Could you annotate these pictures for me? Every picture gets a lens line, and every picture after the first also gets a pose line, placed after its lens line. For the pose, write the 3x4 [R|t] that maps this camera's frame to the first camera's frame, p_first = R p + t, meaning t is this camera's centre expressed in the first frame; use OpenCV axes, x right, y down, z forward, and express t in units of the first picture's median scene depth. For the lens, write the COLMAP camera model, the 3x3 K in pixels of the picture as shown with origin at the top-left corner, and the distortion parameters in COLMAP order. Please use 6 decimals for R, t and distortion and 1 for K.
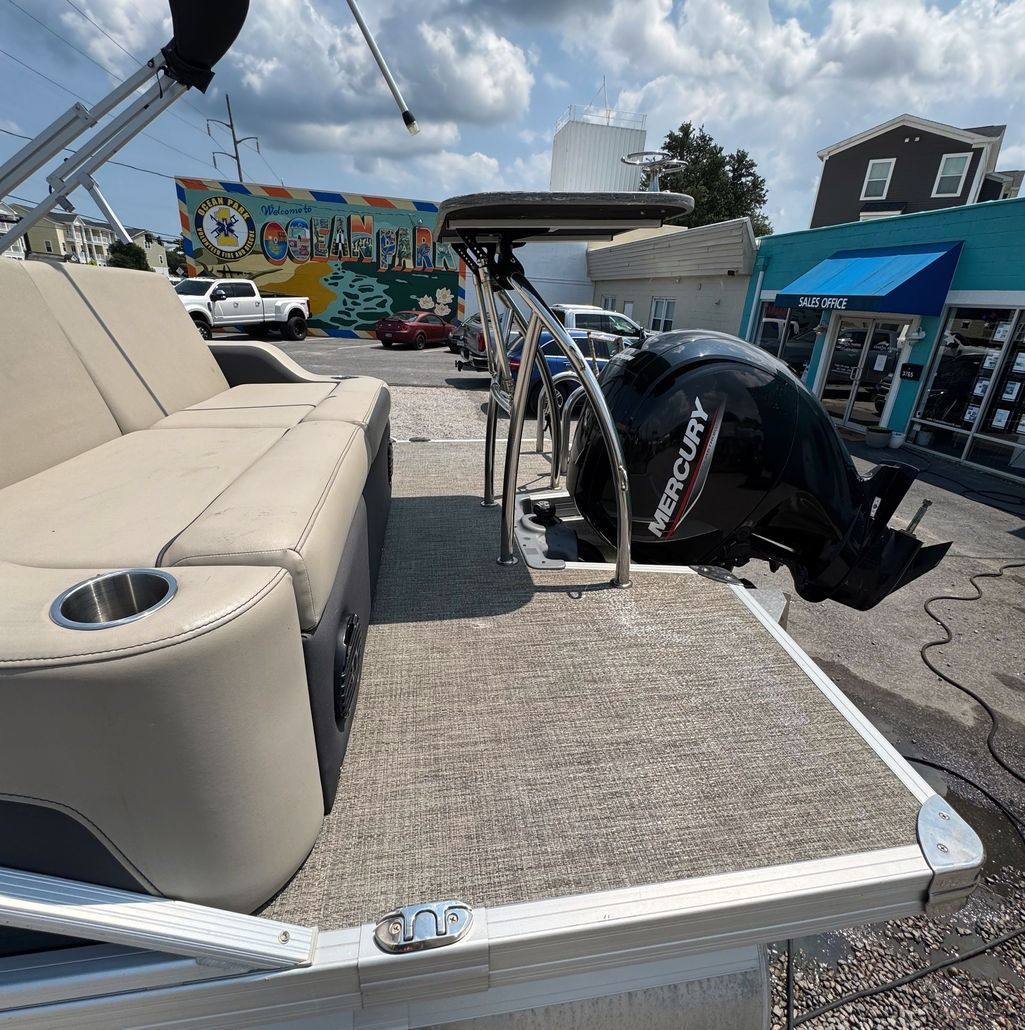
lens RADIAL K [[551.1, 0, 513.4], [0, 551.1, 508.5], [0, 0, 1]] dist [-0.000737, -0.000979]
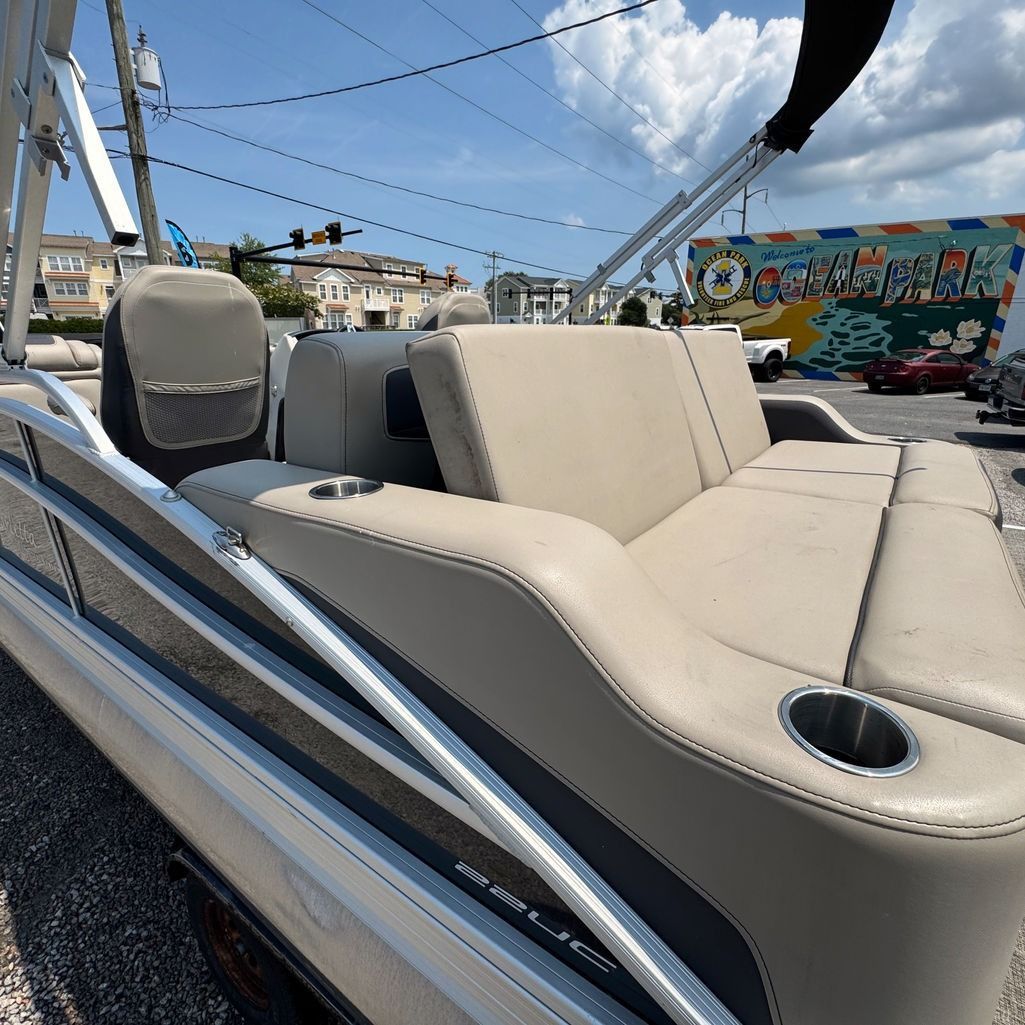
lens RADIAL K [[548.4, 0, 508.2], [0, 548.4, 510.9], [0, 0, 1]] dist [-0.000737, -0.000979]
pose [[0.710702, 0.169385, -0.682797, -0.014791], [-0.211908, 0.977046, 0.021813, -0.002082], [0.670819, 0.129188, 0.730283, -0.000974]]
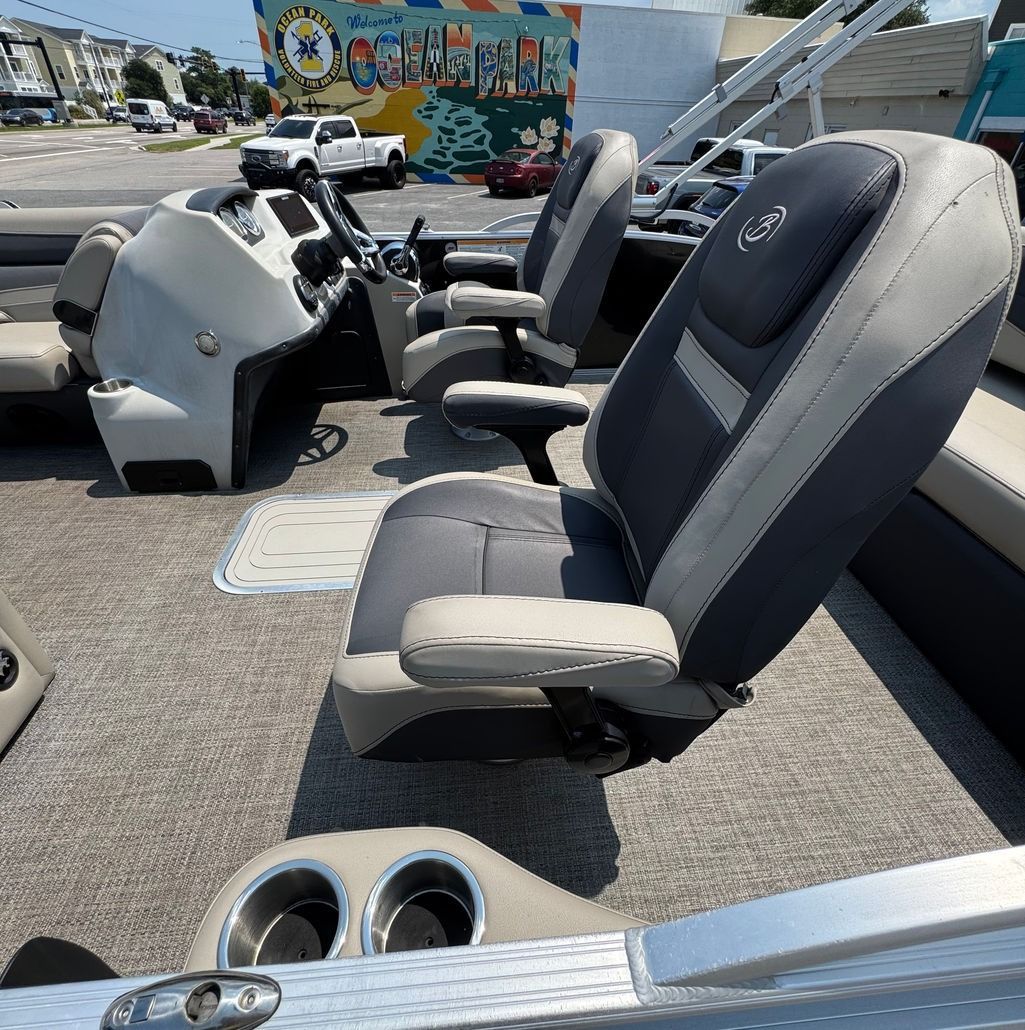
lens RADIAL K [[551.1, 0, 508.2], [0, 551.1, 511.9], [0, 0, 1]] dist [-0.000737, -0.000979]
pose [[0.997595, 0.015847, -0.067483, -0.130471], [0.001696, 0.967644, 0.252316, -0.013941], [0.069298, -0.251823, 0.965289, -0.011939]]
